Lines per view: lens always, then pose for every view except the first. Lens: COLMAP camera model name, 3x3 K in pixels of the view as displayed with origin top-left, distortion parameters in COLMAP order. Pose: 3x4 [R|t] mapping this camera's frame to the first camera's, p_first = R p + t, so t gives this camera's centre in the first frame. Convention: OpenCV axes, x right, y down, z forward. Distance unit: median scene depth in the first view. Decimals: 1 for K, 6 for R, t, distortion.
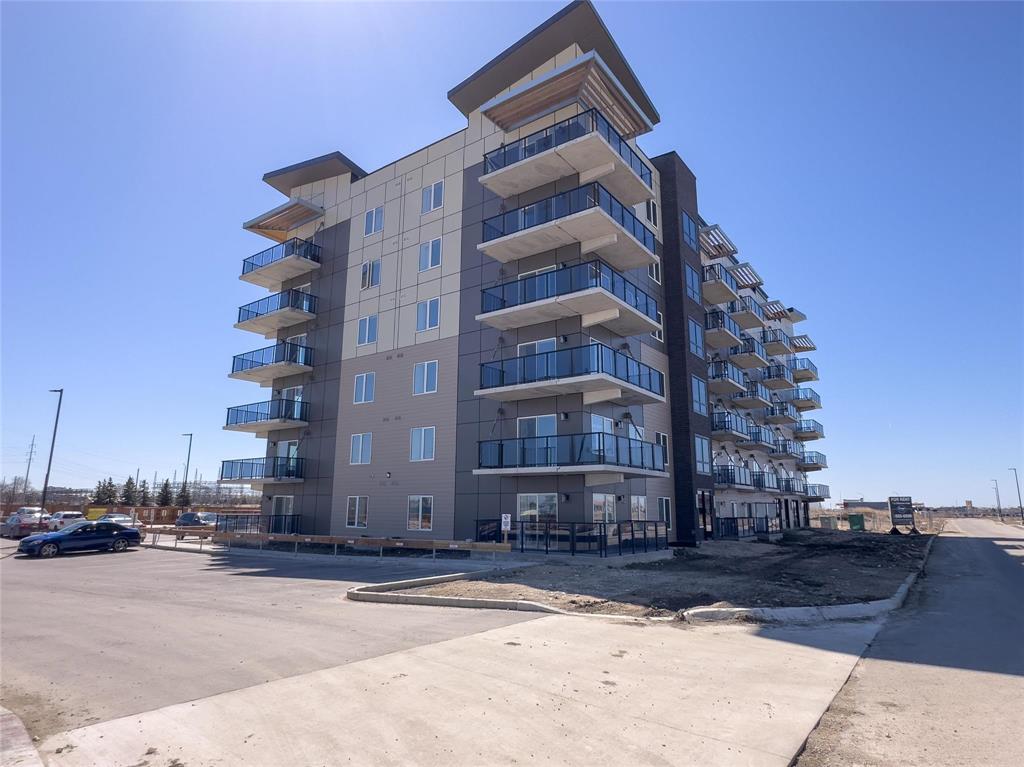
lens RADIAL K [[595.7, 0, 512.0], [0, 595.7, 383.5], [0, 0, 1]] dist [-0.000090, -0.000023]
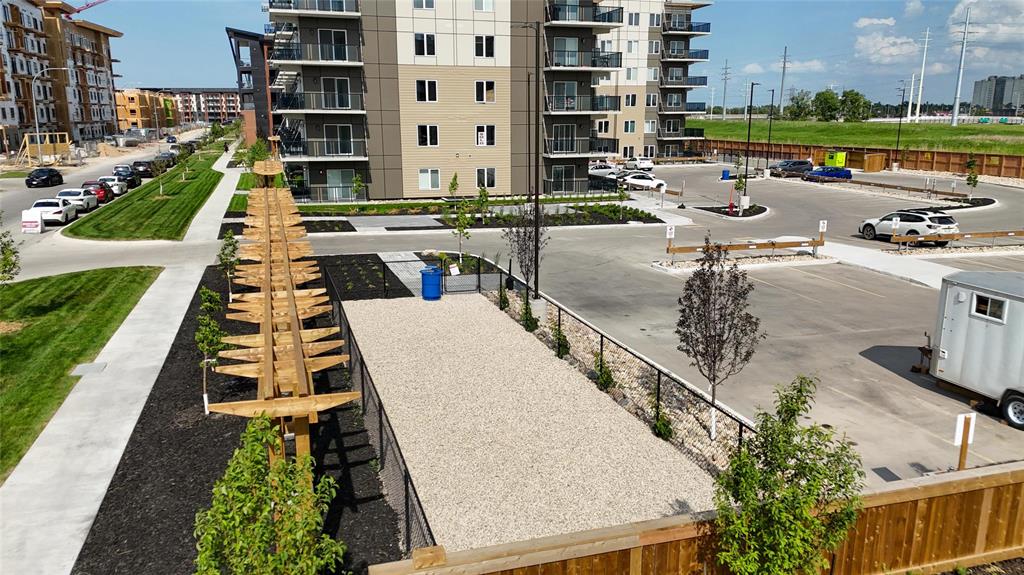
lens RADIAL K [[743.3, 0, 515.6], [0, 743.3, 286.2], [0, 0, 1]] dist [0.084112, -0.075982]
pose [[0.591320, -0.185235, 0.784875, -1.520208], [-0.162355, 0.925990, 0.340857, -0.191833], [-0.789925, -0.328984, 0.517482, -0.203984]]
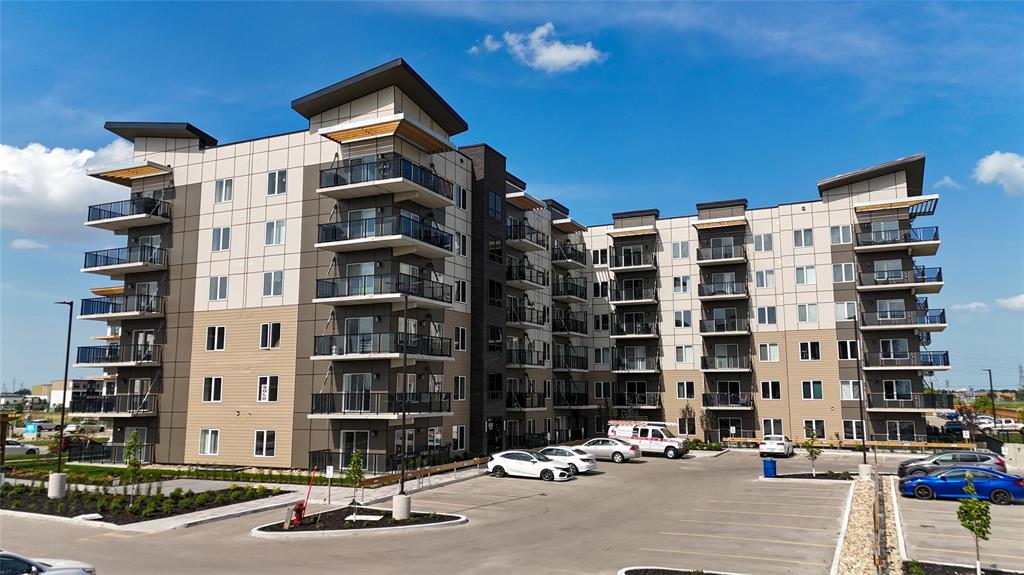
lens RADIAL K [[743.3, 0, 515.6], [0, 743.3, 286.2], [0, 0, 1]] dist [0.084112, -0.075982]
pose [[0.983446, 0.019870, 0.180106, 0.066839], [-0.030974, 0.997774, 0.059051, -0.197249], [-0.178532, -0.063652, 0.981873, -0.560133]]
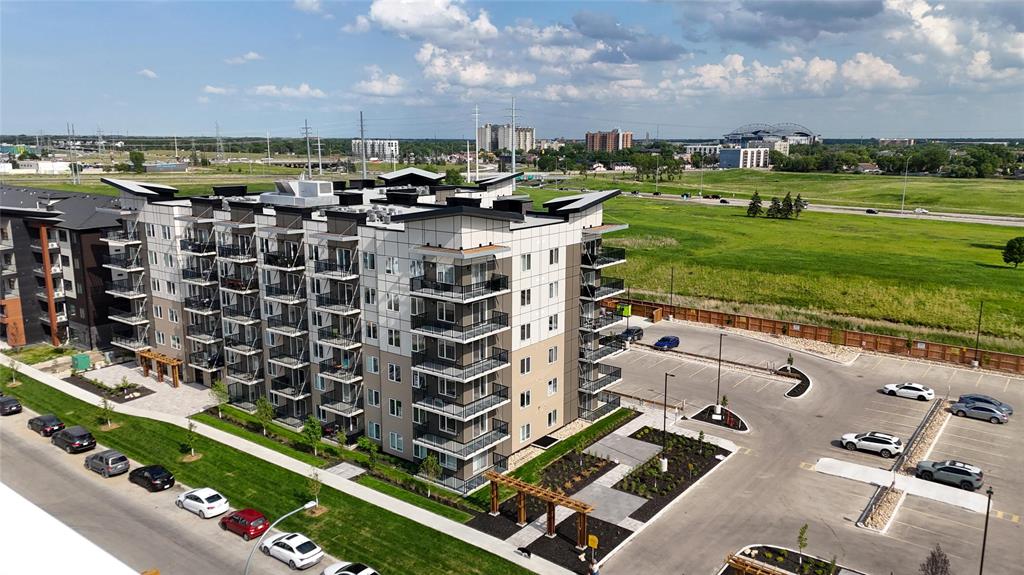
lens RADIAL K [[743.3, 0, 515.6], [0, 743.3, 286.2], [0, 0, 1]] dist [0.084112, -0.075982]
pose [[0.030167, -0.196282, 0.980083, -2.242439], [-0.207678, 0.957901, 0.198232, -0.614369], [-0.977732, -0.209522, -0.011866, 1.064862]]
